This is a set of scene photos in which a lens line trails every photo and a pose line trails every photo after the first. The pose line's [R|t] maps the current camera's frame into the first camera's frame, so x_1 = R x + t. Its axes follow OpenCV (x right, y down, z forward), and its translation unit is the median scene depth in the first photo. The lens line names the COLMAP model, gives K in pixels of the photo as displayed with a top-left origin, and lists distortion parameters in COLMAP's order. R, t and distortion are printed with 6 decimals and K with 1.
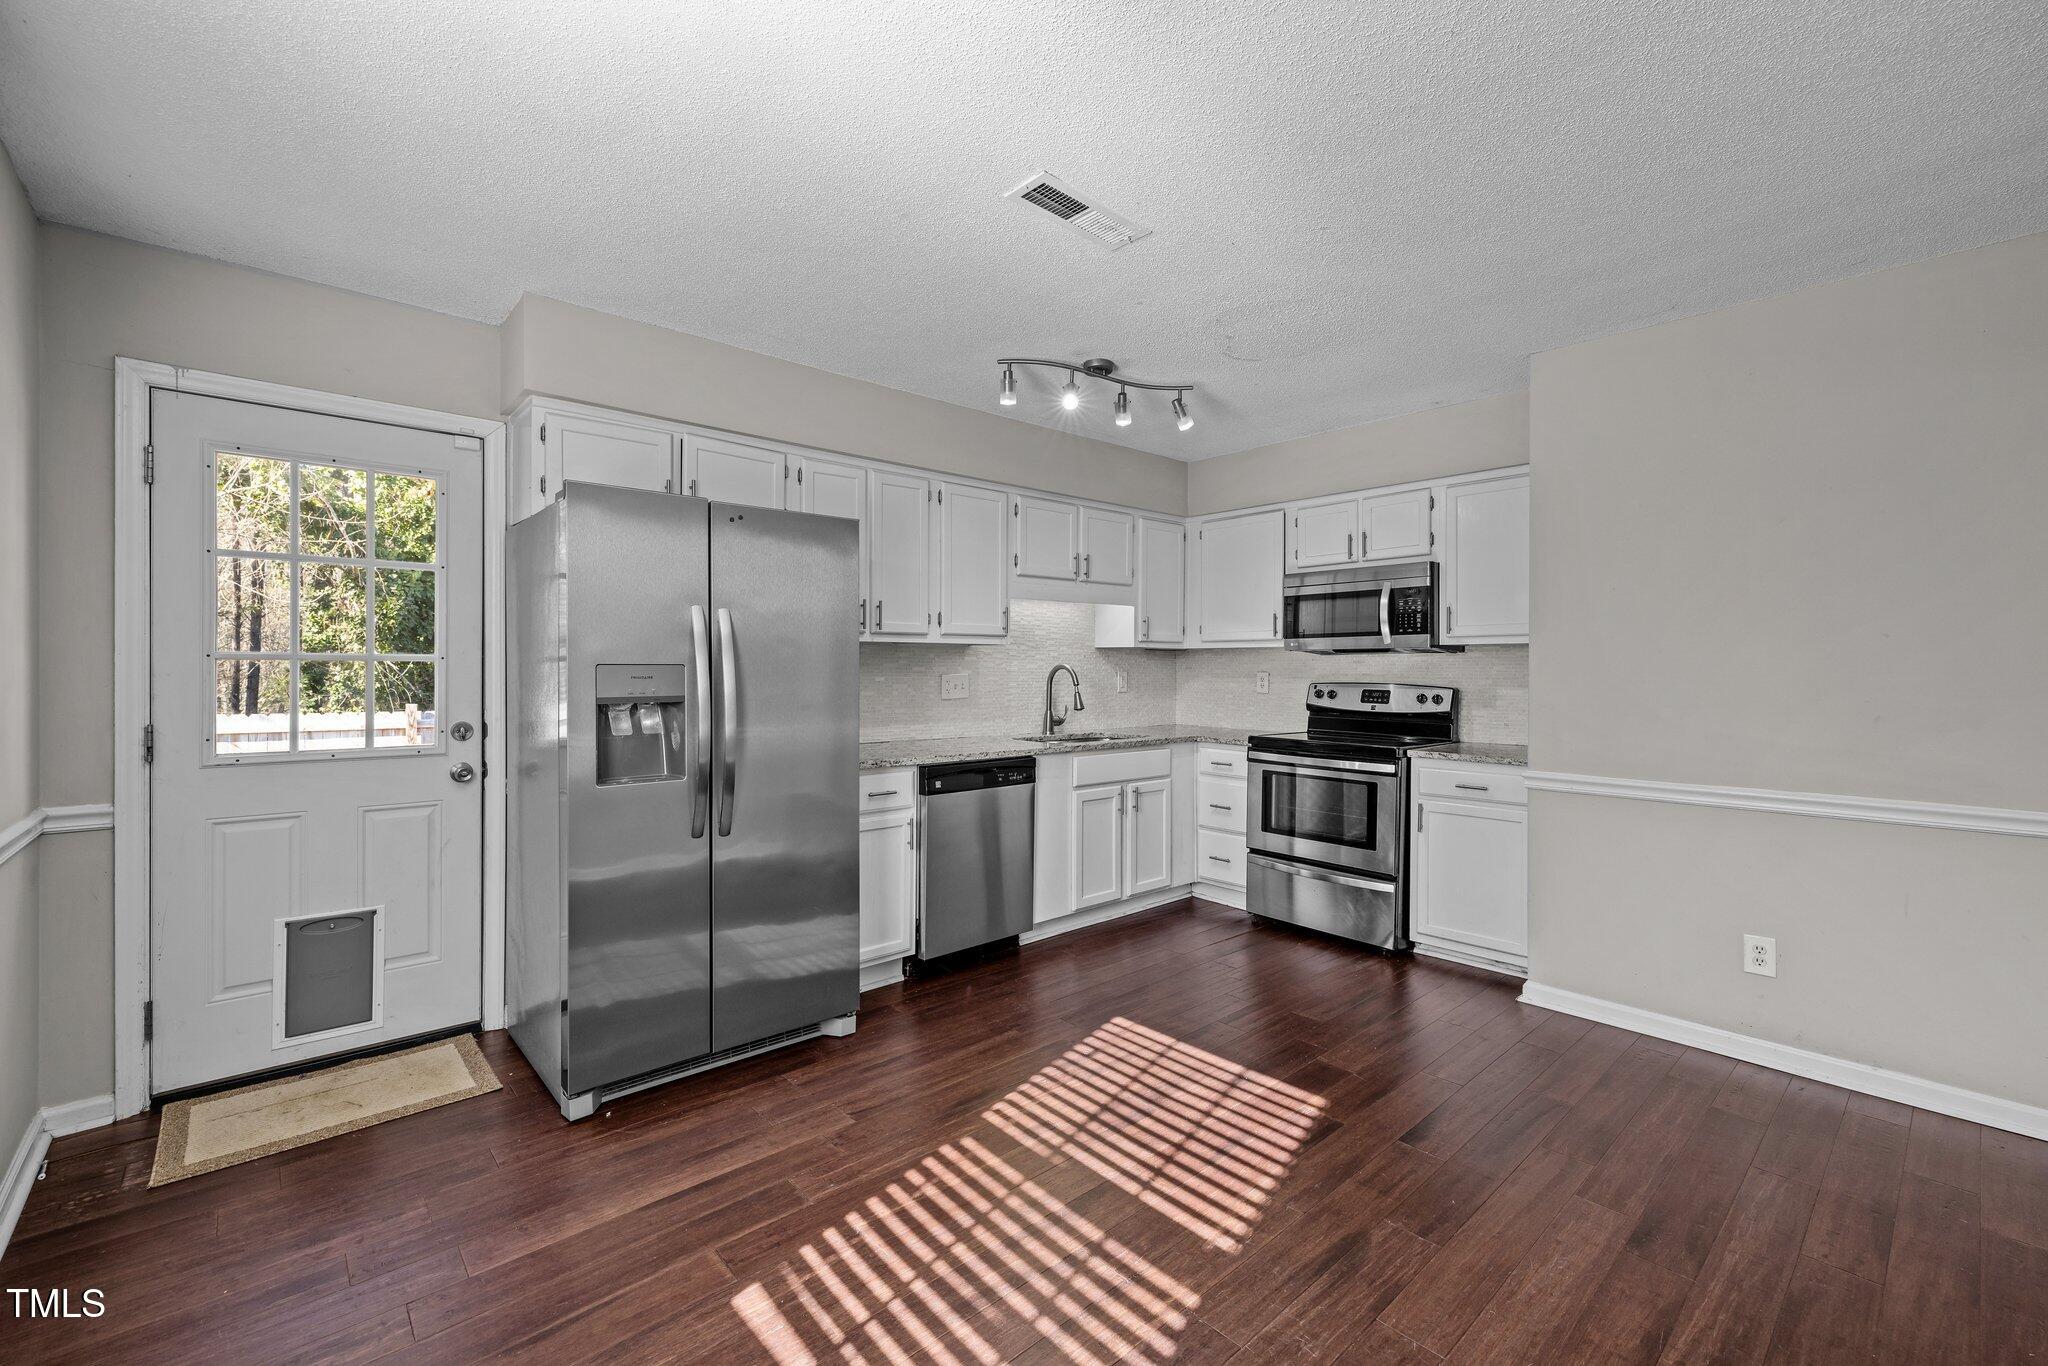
lens RADIAL K [[859.5, 0, 1023.1], [0, 859.5, 671.9], [0, 0, 1]] dist [-0.000270, -0.000034]
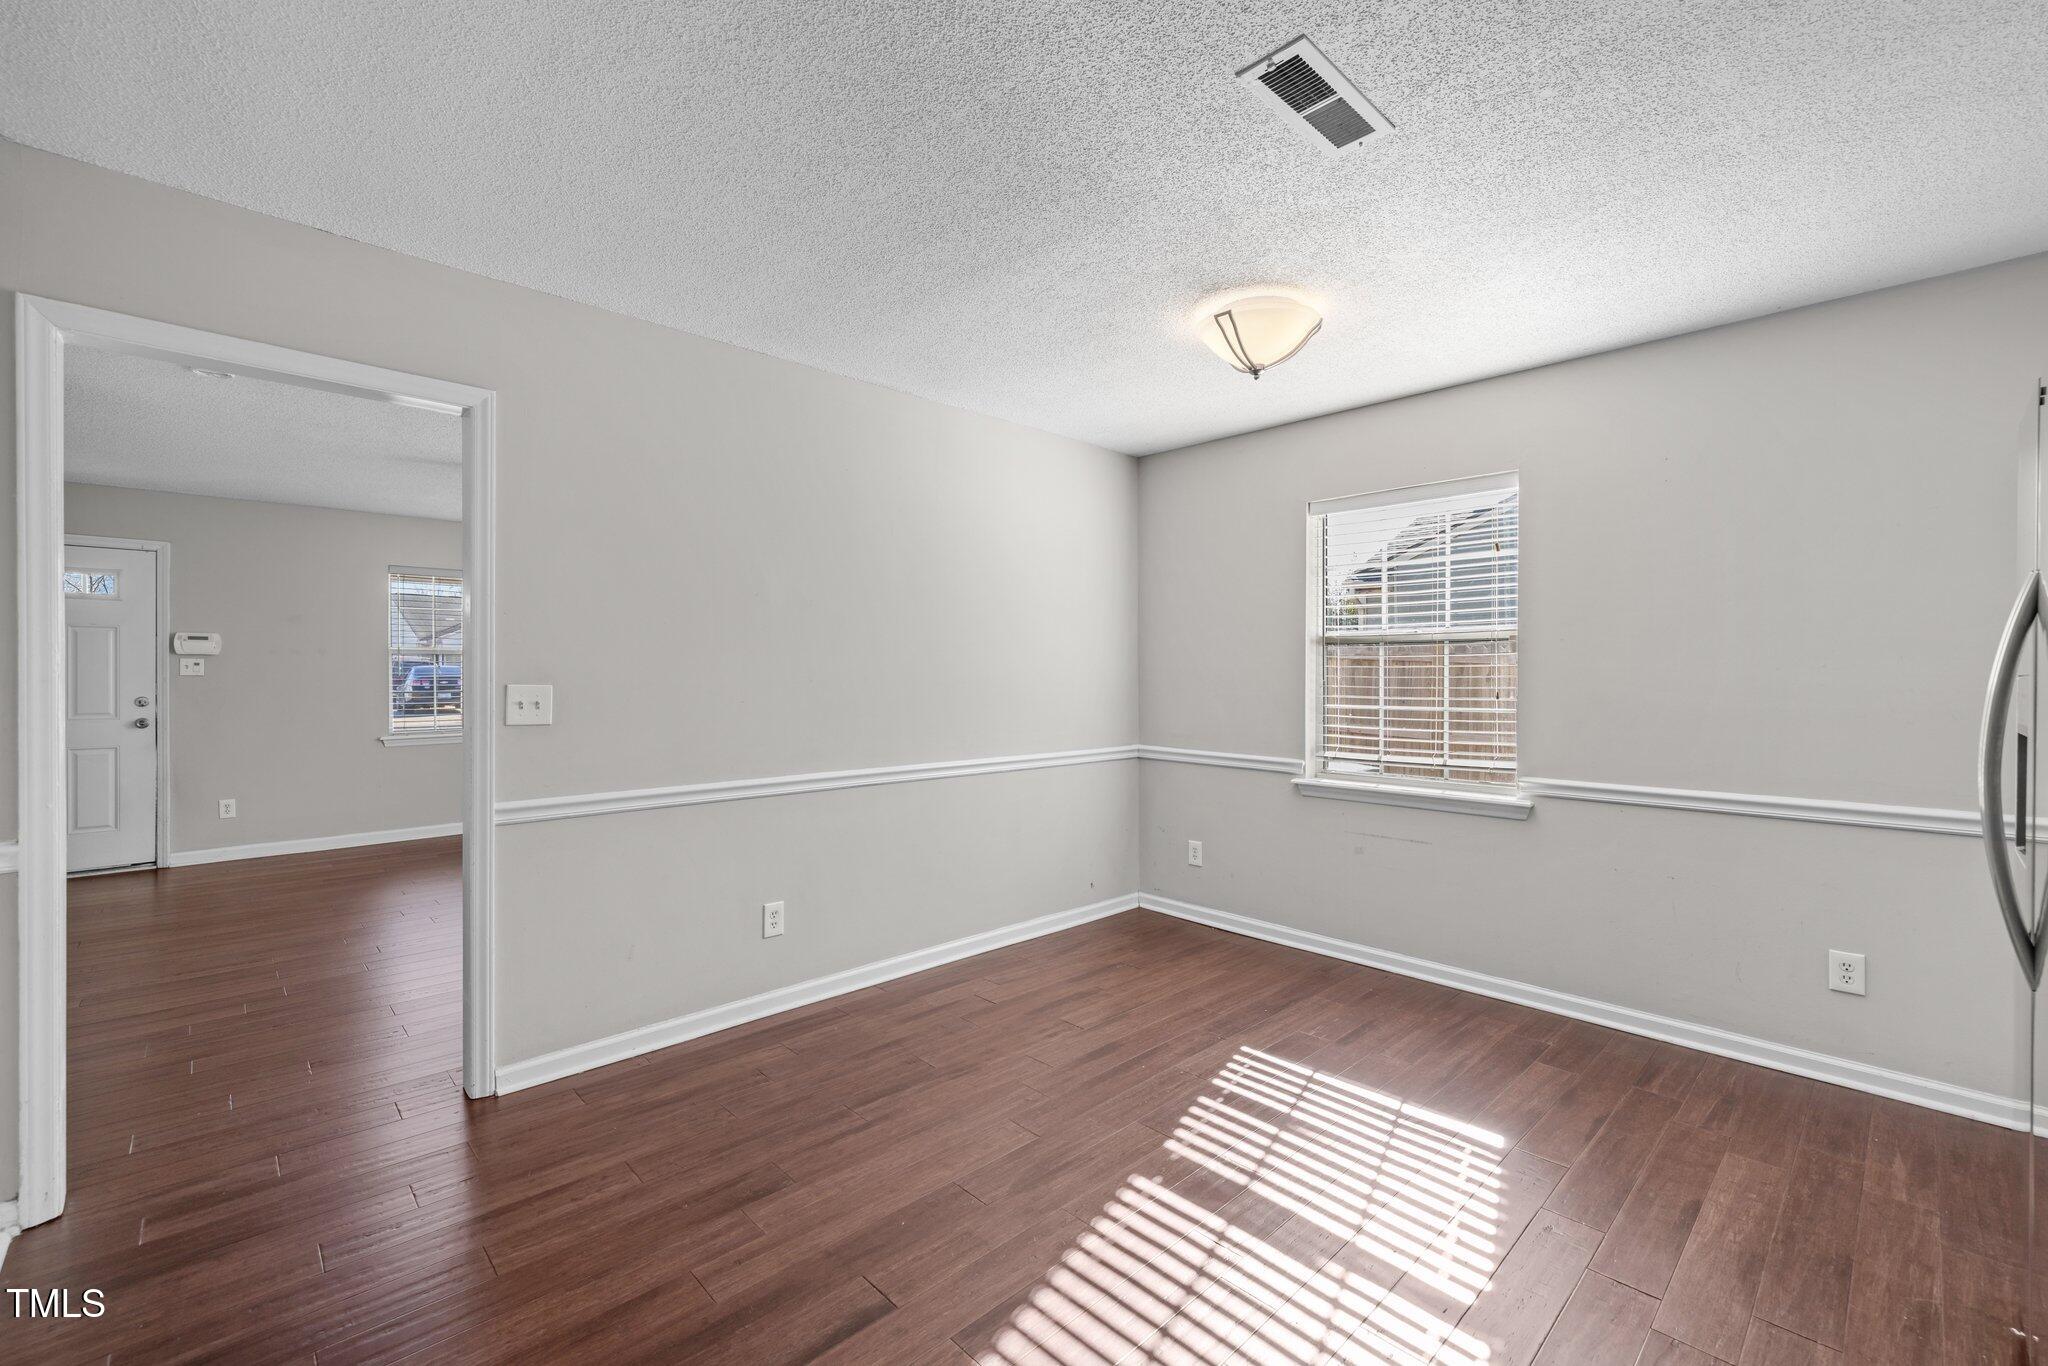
lens RADIAL K [[858.0, 0, 1016.3], [0, 858.0, 672.7], [0, 0, 1]] dist [0.000844, 0.000258]
pose [[-0.999554, -0.004356, -0.029535, 0.206105], [-0.004274, 0.999987, -0.002841, -0.000526], [0.029547, -0.002713, -0.999560, 1.003604]]
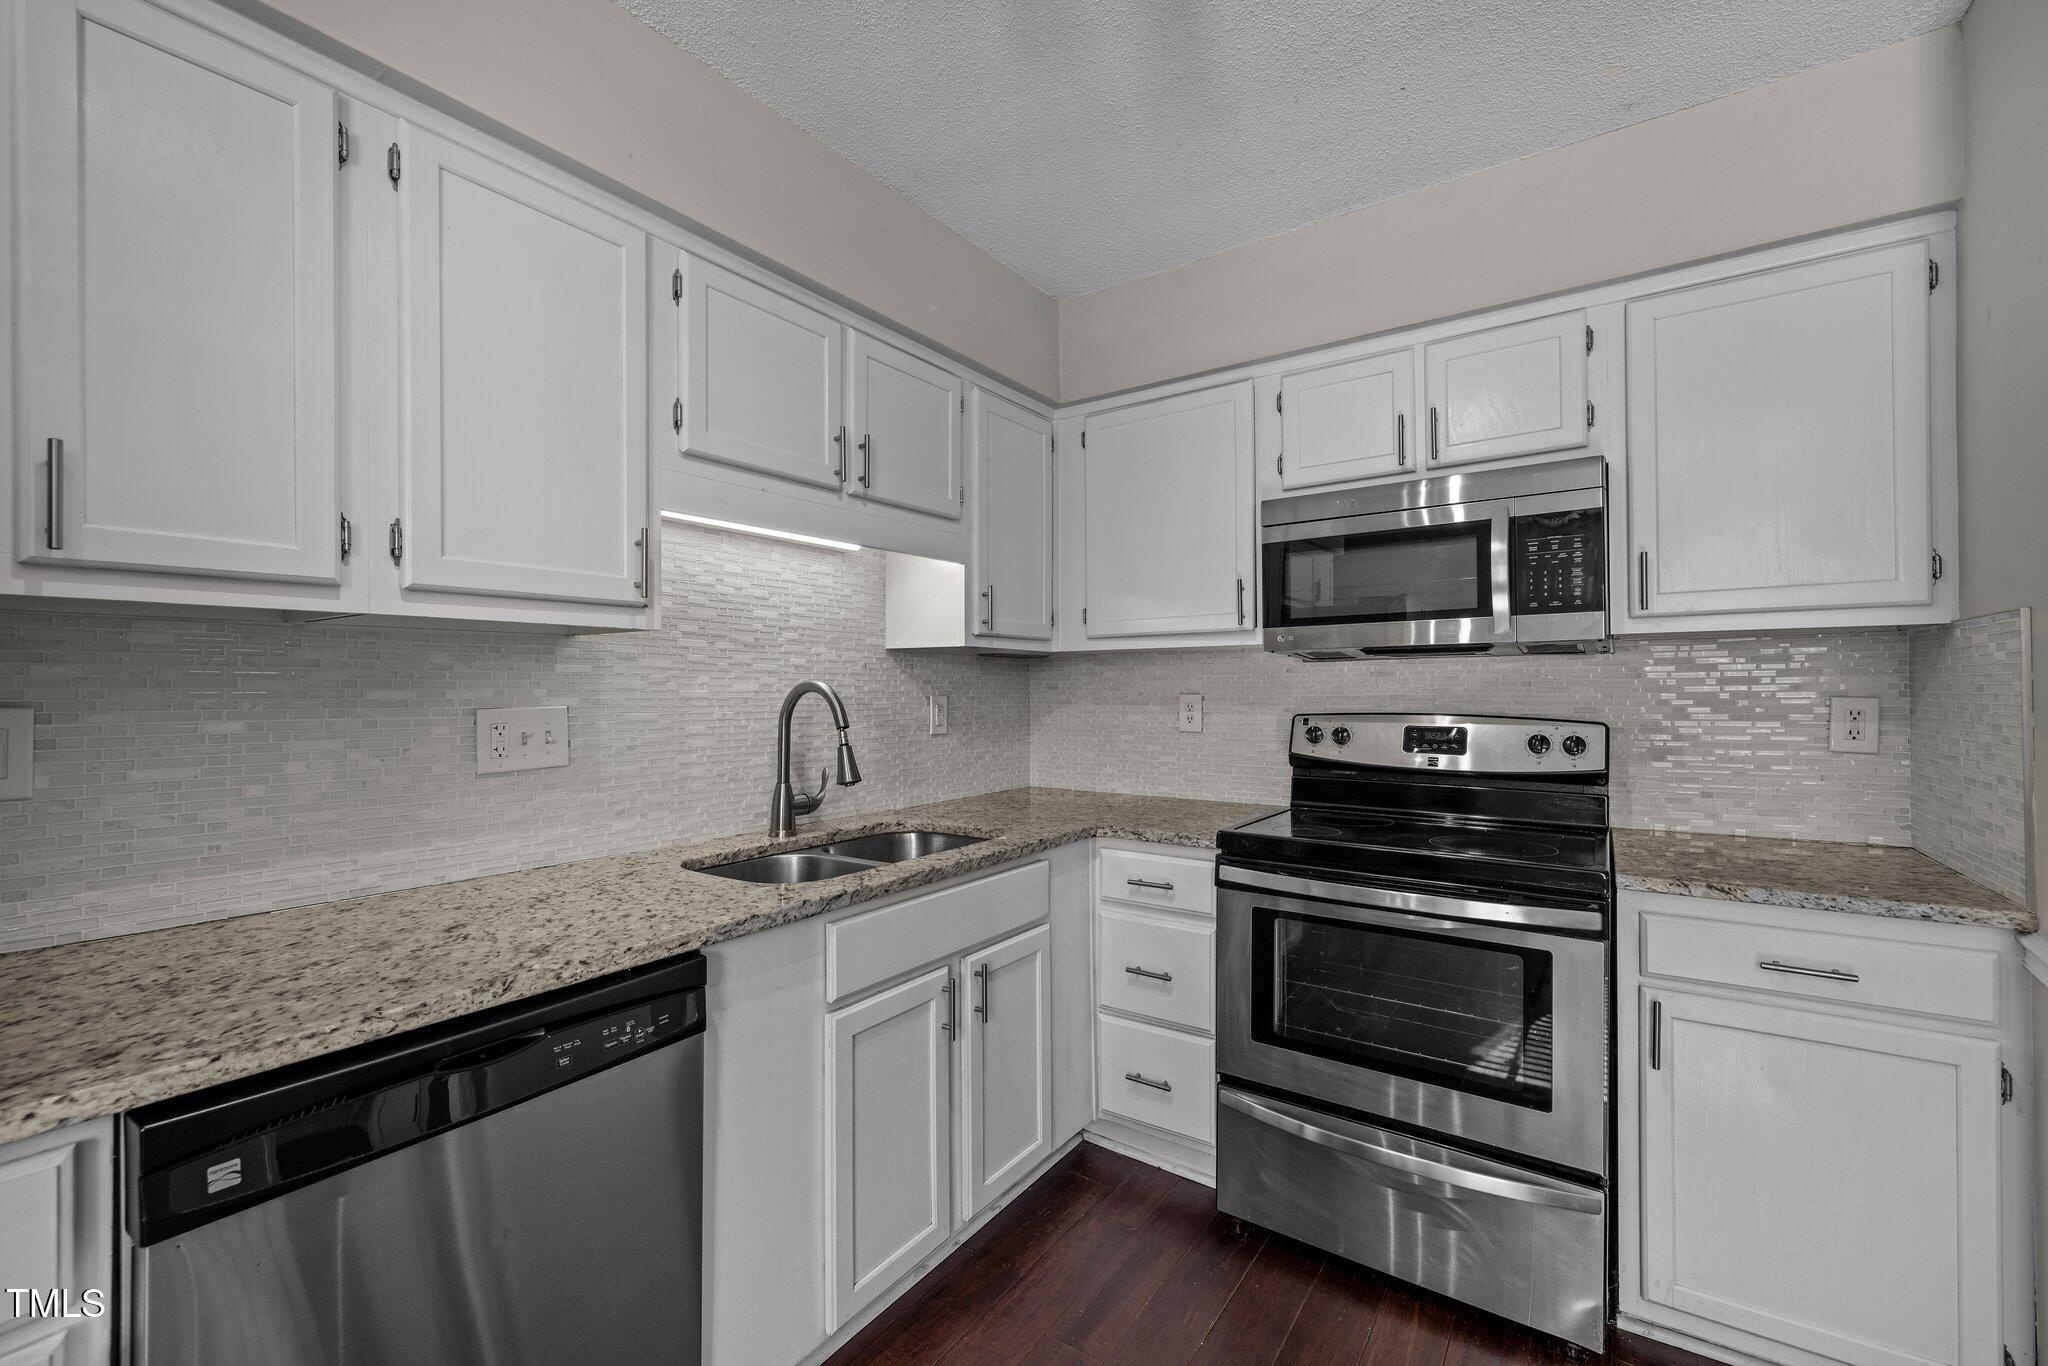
lens RADIAL K [[852.7, 0, 1023.2], [0, 852.7, 686.0], [0, 0, 1]] dist [-0.000421, 0.000189]
pose [[0.972222, -0.007196, 0.233948, 0.055527], [0.009409, 0.999921, -0.008342, -0.001841], [-0.233870, 0.010311, 0.972213, 0.613708]]
